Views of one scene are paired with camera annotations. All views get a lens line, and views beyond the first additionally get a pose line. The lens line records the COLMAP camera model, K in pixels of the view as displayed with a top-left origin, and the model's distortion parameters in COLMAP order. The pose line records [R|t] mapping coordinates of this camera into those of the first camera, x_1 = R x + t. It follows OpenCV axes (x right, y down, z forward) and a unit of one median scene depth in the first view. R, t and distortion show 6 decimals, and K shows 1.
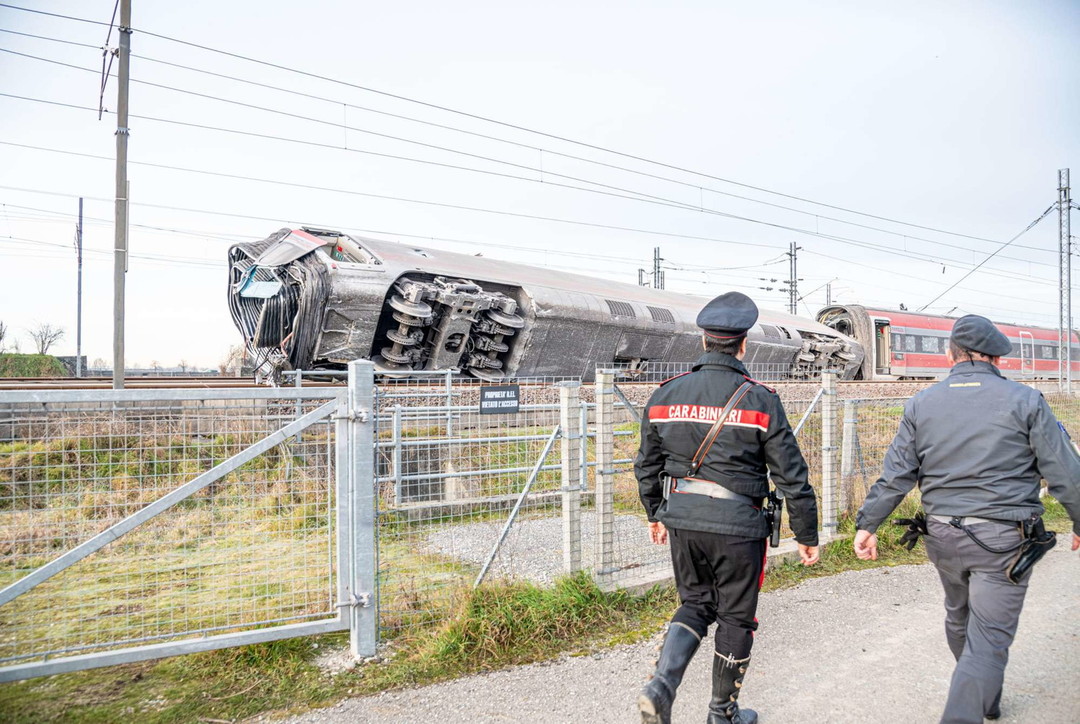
lens RADIAL K [[742.3, 0, 538.8], [0, 742.3, 380.1], [0, 0, 1]] dist [-0.120394, 0.069182]
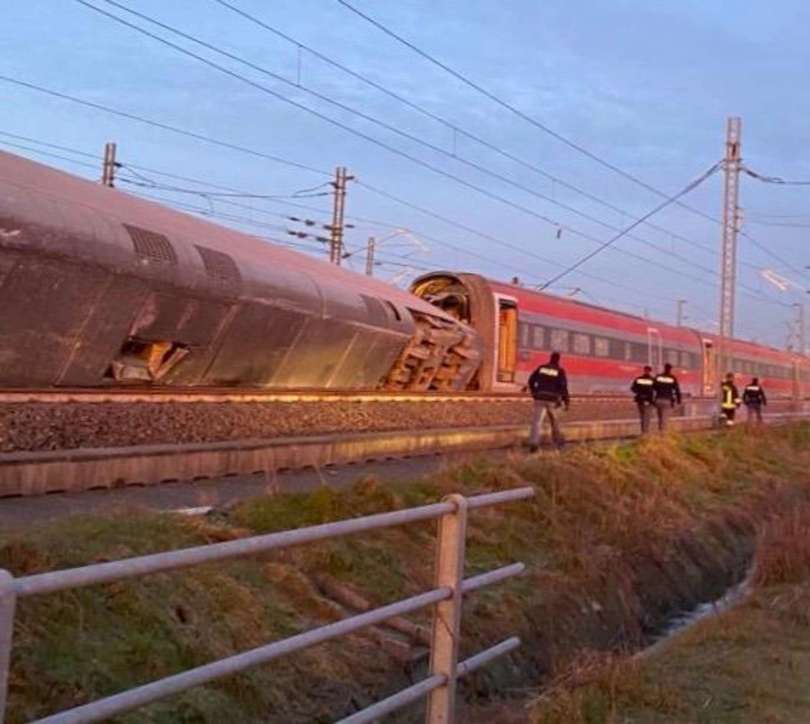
lens RADIAL K [[1104.8, 0, 560.2], [0, 1104.8, 274.8], [0, 0, 1]] dist [0.139318, -0.353377]
pose [[0.823007, 0.090584, 0.560762, -0.102029], [-0.041518, 0.994155, -0.099658, -0.012245], [-0.566511, 0.058738, 0.821958, 0.247437]]
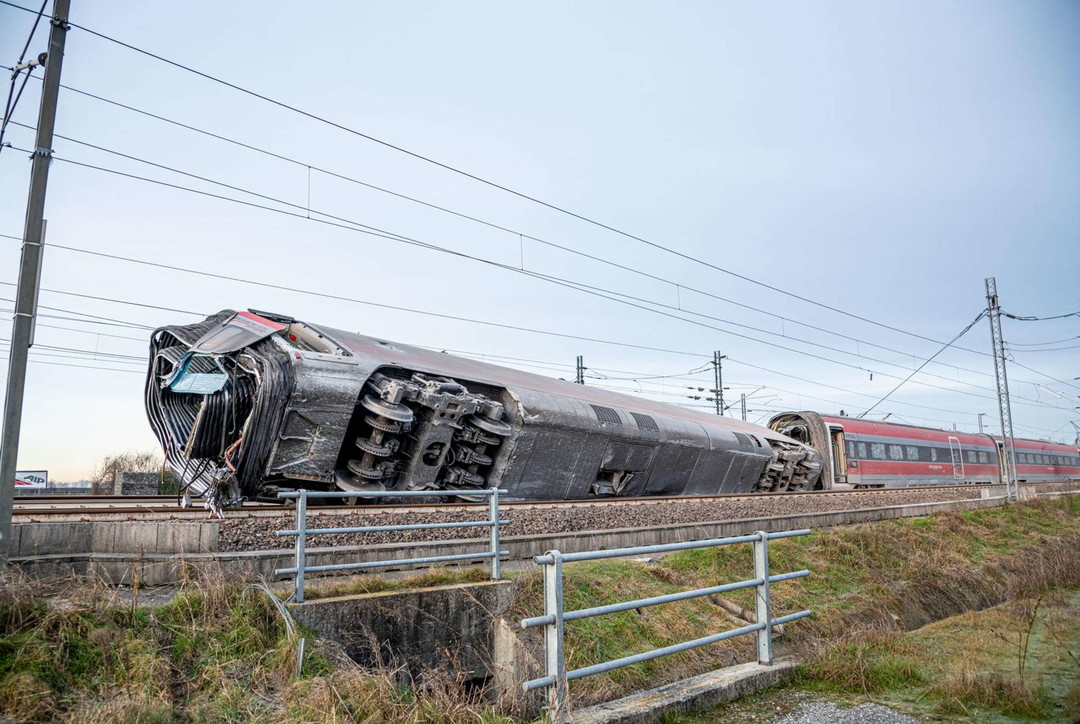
lens RADIAL K [[746.4, 0, 540.0], [0, 746.4, 362.0], [0, 0, 1]] dist [-0.119828, 0.070600]
pose [[0.988507, 0.011542, 0.150736, -0.119817], [0.015118, 0.984537, -0.174526, -0.005030], [-0.150419, 0.174798, 0.973047, 0.160945]]
